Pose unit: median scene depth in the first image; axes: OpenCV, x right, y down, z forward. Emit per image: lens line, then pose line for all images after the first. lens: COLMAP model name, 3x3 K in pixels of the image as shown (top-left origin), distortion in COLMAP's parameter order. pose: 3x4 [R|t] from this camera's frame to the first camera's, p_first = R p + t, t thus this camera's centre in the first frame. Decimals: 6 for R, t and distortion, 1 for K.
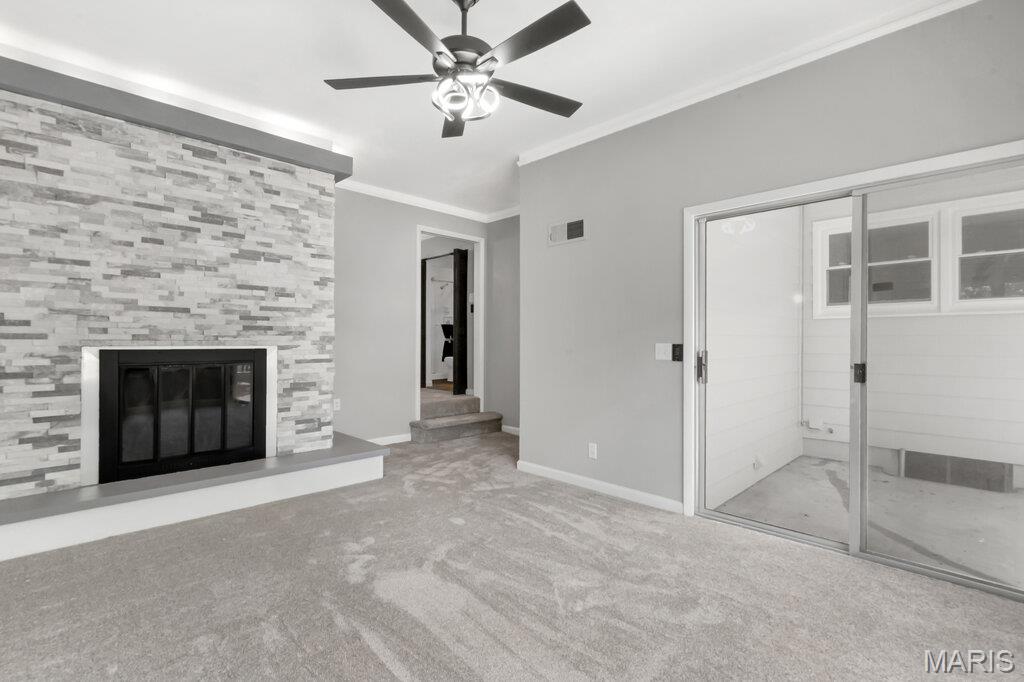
lens RADIAL K [[464.6, 0, 513.0], [0, 464.6, 340.9], [0, 0, 1]] dist [-0.004273, 0.000583]
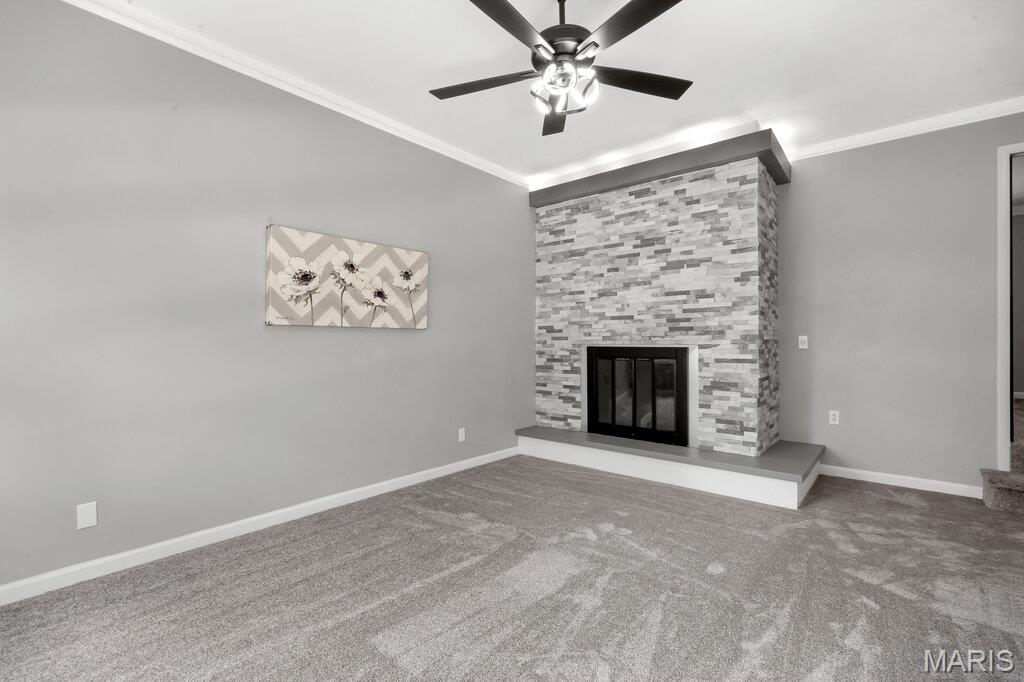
lens RADIAL K [[464.6, 0, 513.2], [0, 464.6, 341.2], [0, 0, 1]] dist [-0.004273, 0.000583]
pose [[0.094565, -0.001970, -0.995517, 0.555262], [0.003780, 0.999992, -0.001620, 0.002544], [0.995511, -0.003610, 0.094572, 0.517214]]
